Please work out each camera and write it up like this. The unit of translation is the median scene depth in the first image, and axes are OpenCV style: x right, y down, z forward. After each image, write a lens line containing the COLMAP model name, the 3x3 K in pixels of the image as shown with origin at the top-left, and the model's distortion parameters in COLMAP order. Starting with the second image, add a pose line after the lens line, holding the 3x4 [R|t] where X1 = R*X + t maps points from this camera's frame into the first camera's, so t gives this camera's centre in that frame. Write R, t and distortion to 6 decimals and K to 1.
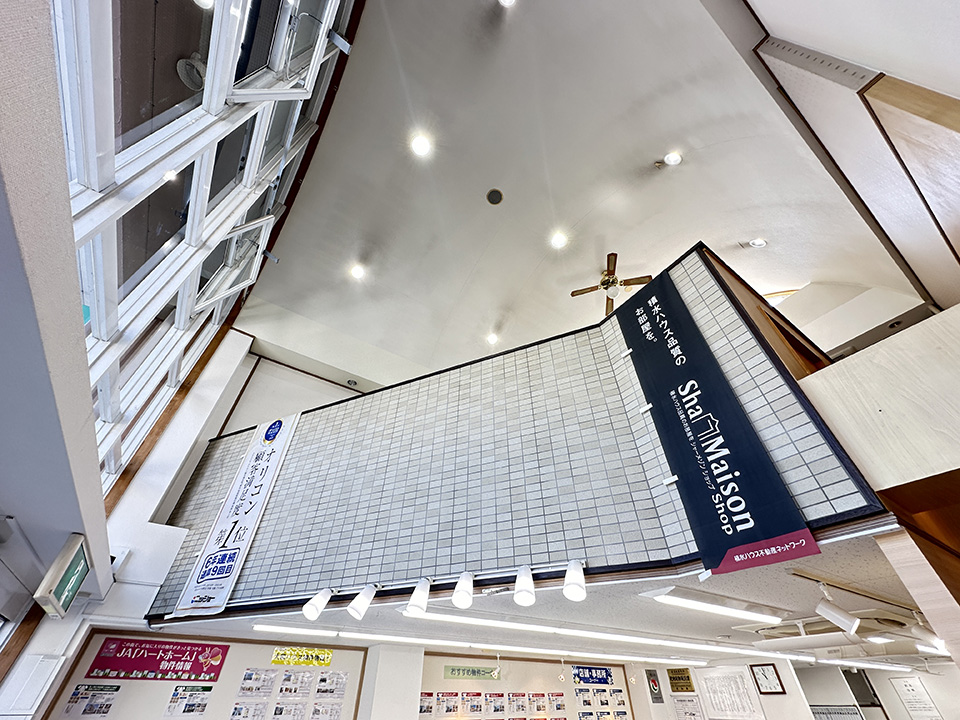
lens RADIAL K [[380.7, 0, 479.1], [0, 380.7, 359.0], [0, 0, 1]] dist [-0.001963, -0.000205]
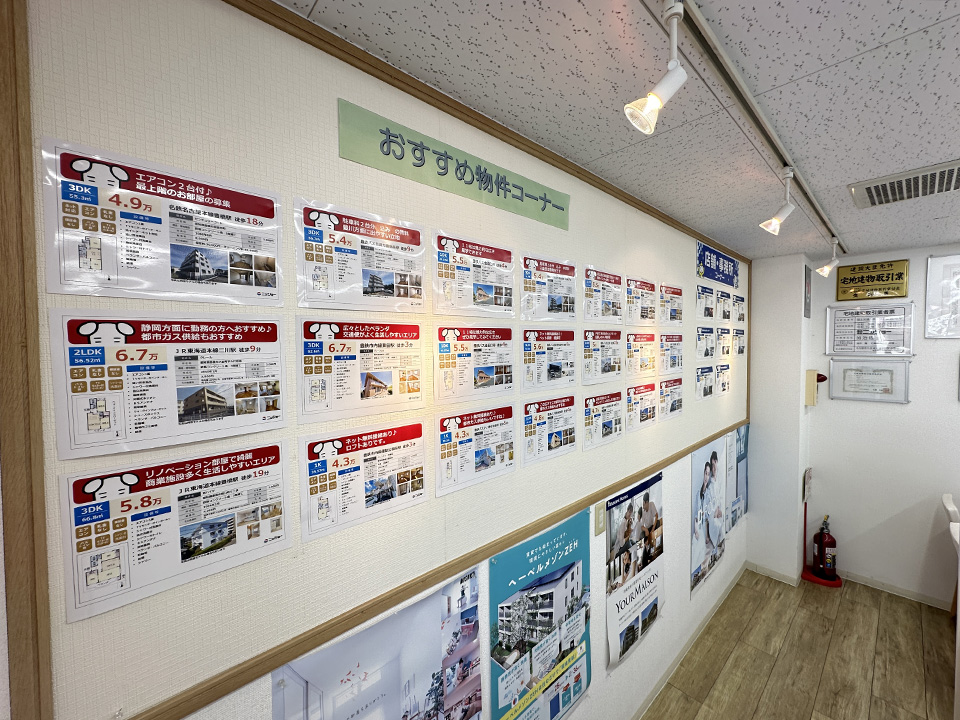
lens RADIAL K [[380.7, 0, 479.3], [0, 380.7, 360.2], [0, 0, 1]] dist [-0.001963, -0.000205]
pose [[0.990849, -0.017967, 0.133776, -0.046914], [-0.079776, 0.721514, 0.687789, 0.699208], [-0.108878, -0.692167, 0.713478, 0.711140]]
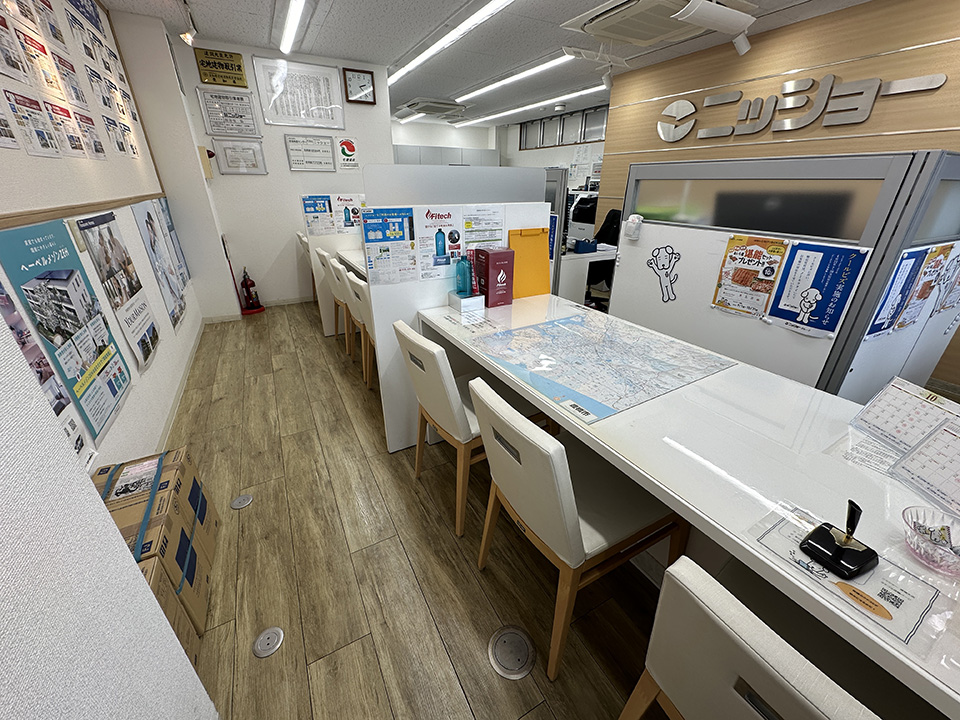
lens RADIAL K [[380.7, 0, 480.9], [0, 380.7, 353.8], [0, 0, 1]] dist [-0.001963, -0.000205]
pose [[0.093436, -0.413408, 0.905739, -0.200027], [-0.671376, 0.645605, 0.363934, 0.717560], [-0.735204, -0.642096, -0.217229, 0.595125]]
